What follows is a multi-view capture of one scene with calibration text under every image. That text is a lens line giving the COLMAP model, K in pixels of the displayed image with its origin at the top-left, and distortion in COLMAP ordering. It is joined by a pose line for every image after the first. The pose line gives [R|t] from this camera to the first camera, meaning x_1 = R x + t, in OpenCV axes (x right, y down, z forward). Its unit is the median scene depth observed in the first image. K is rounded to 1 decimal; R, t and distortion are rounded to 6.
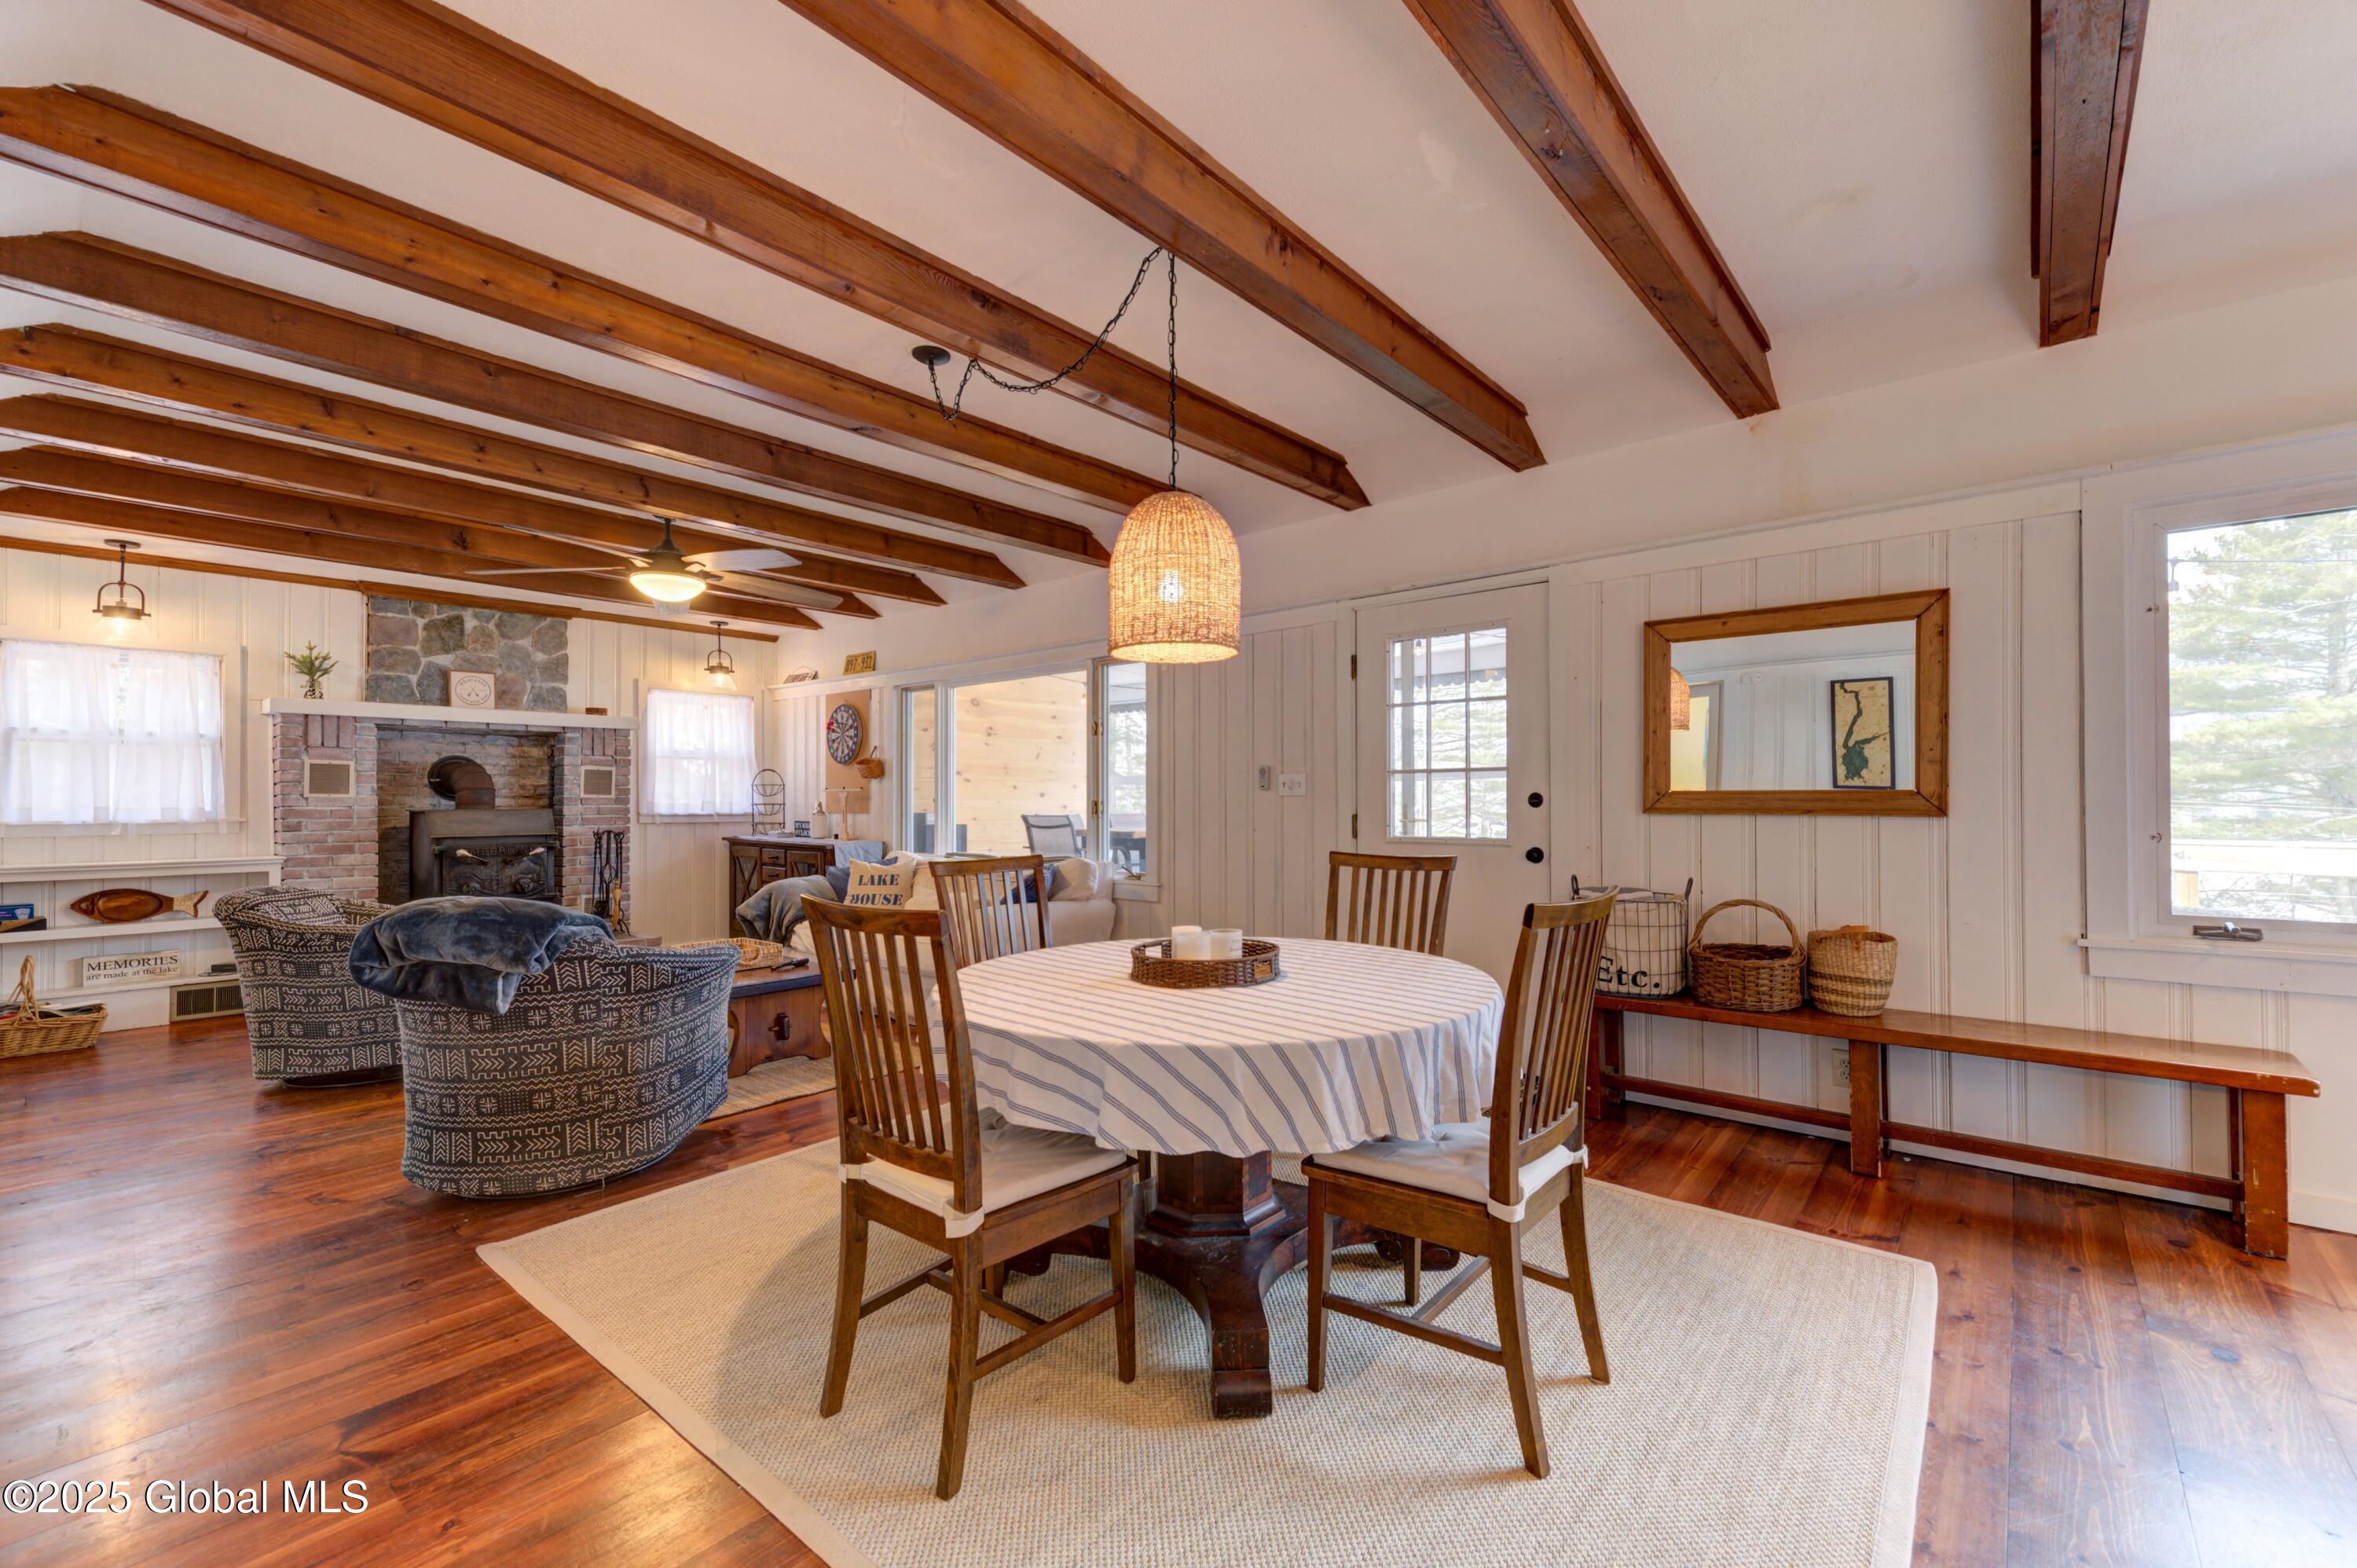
lens RADIAL K [[974.4, 0, 1178.8], [0, 974.4, 790.7], [0, 0, 1]] dist [0.003570, 0.000162]
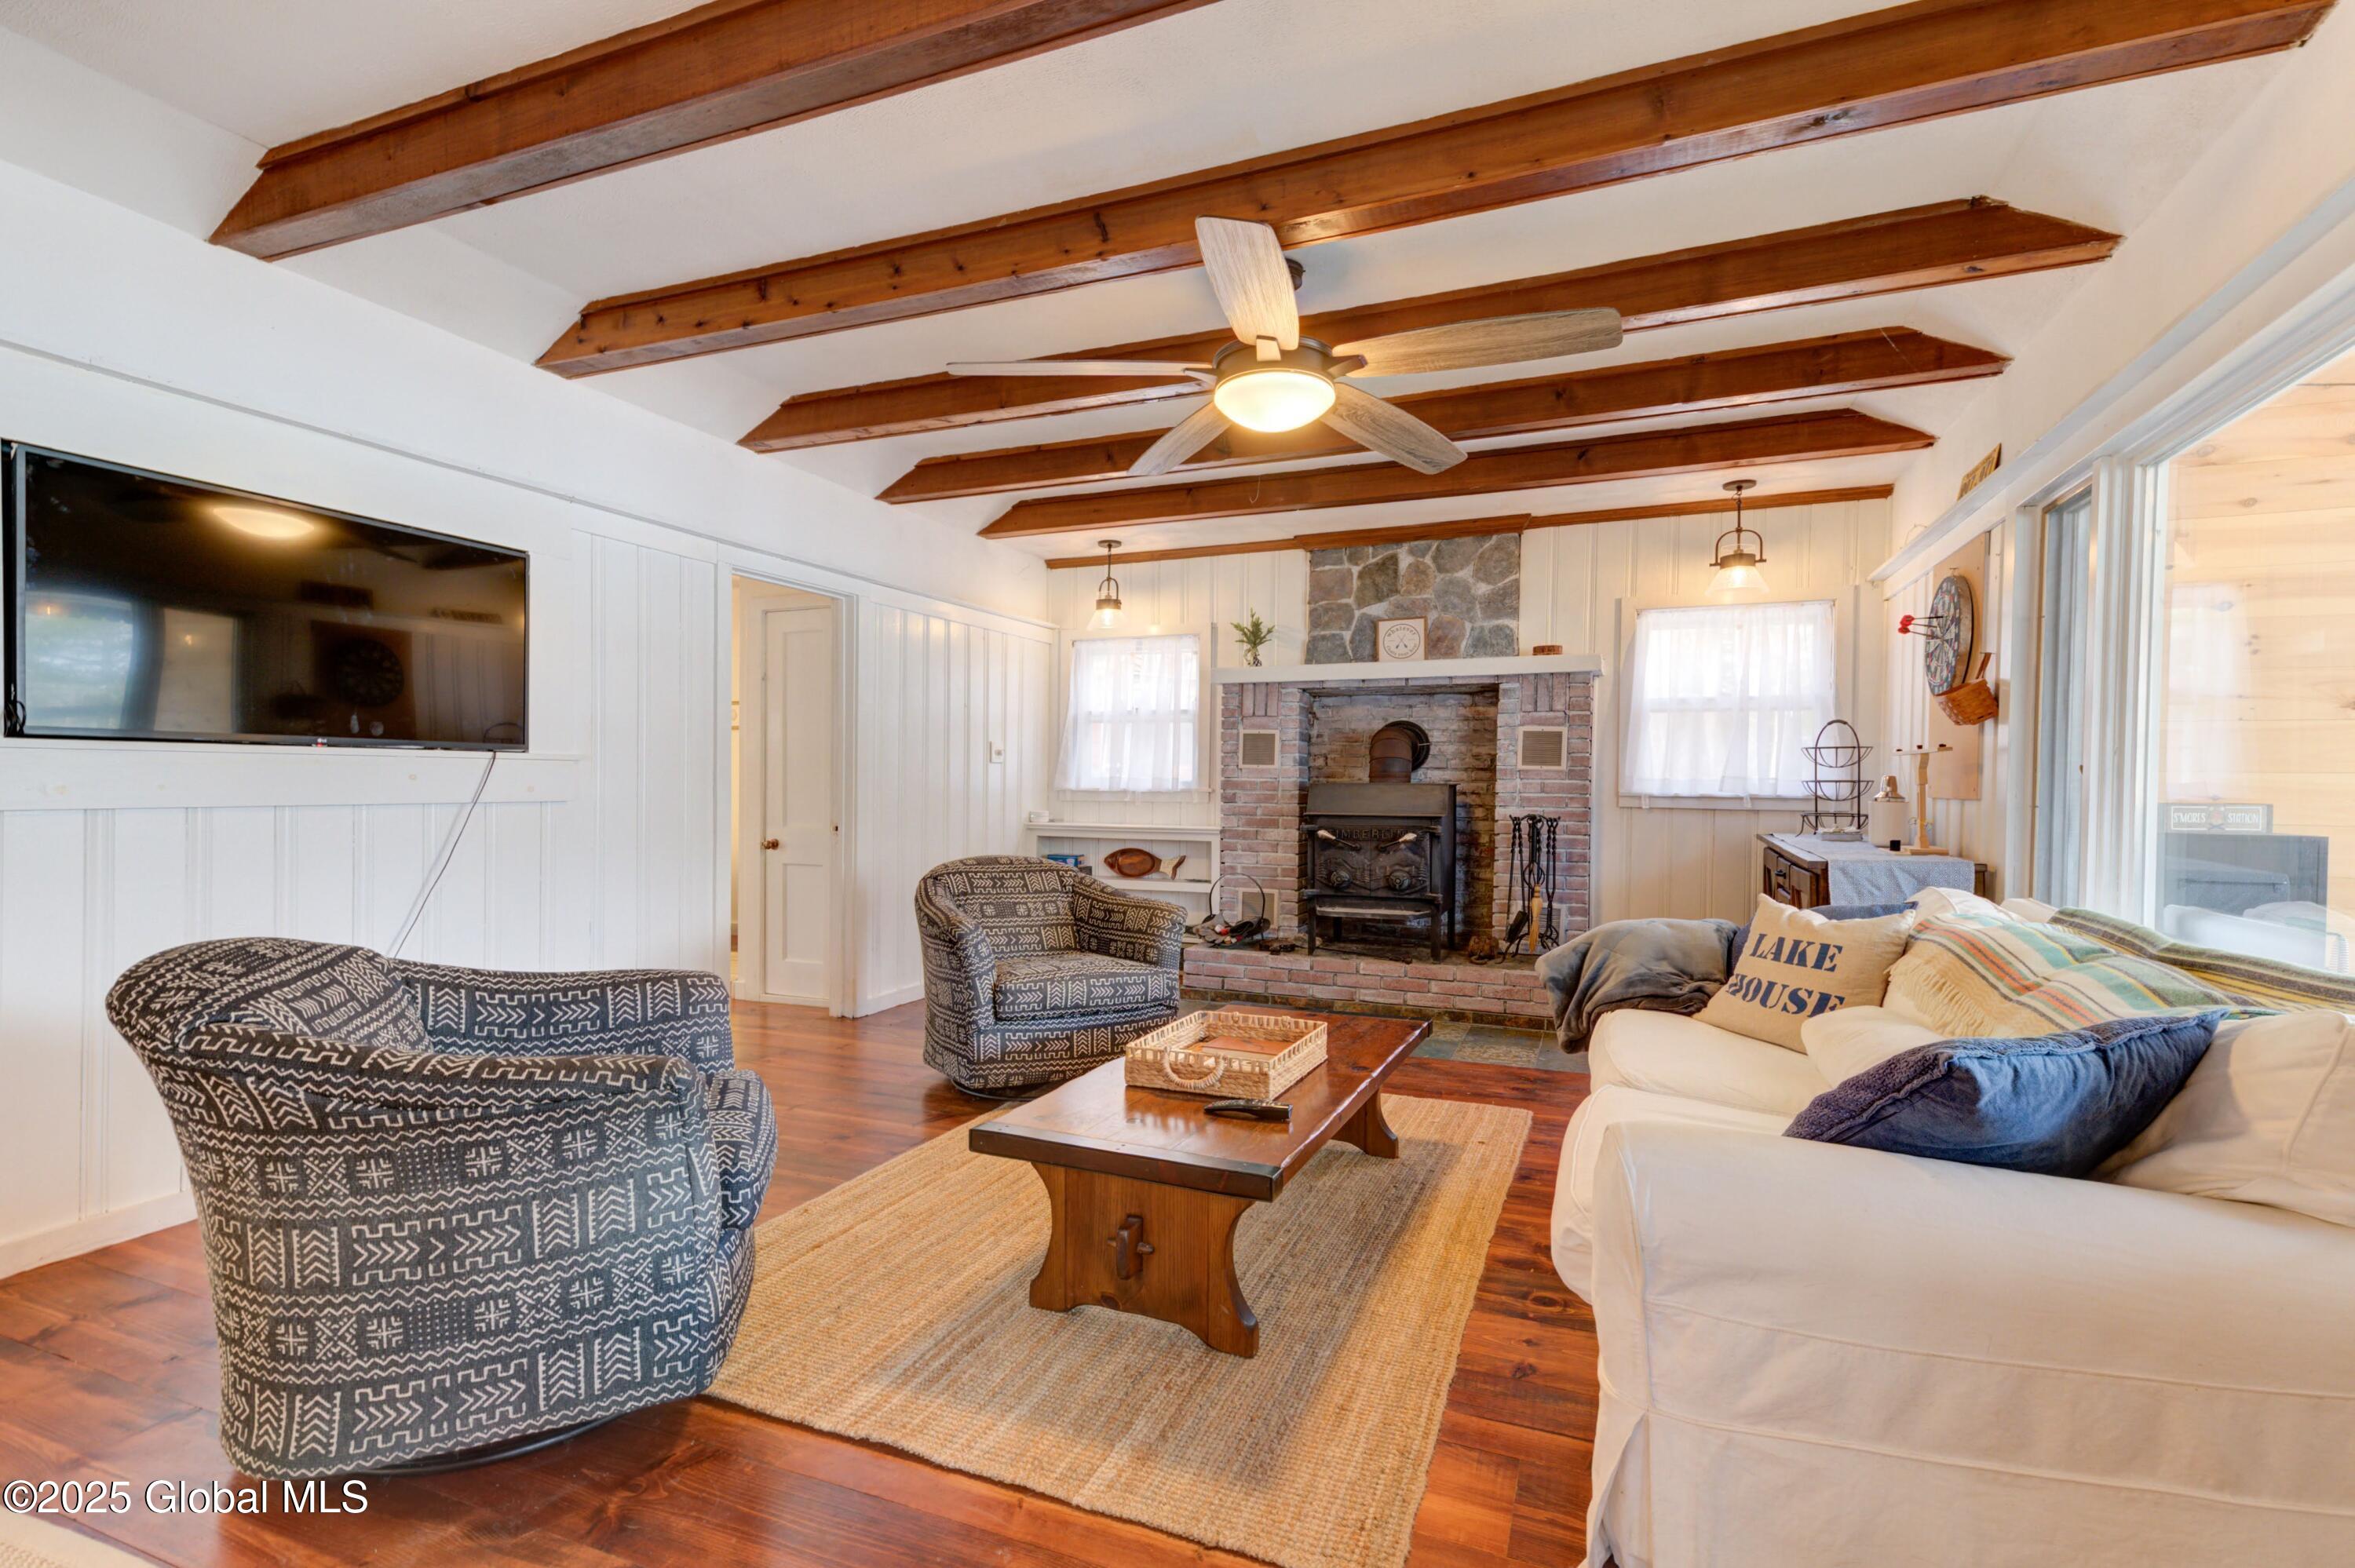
lens RADIAL K [[973.5, 0, 1175.5], [0, 973.5, 787.4], [0, 0, 1]] dist [0.003570, 0.000162]
pose [[0.283968, 0.009059, -0.958791, 0.021644], [0.000669, 0.999953, 0.009646, 0.014521], [0.958833, -0.003381, 0.283949, 0.582492]]
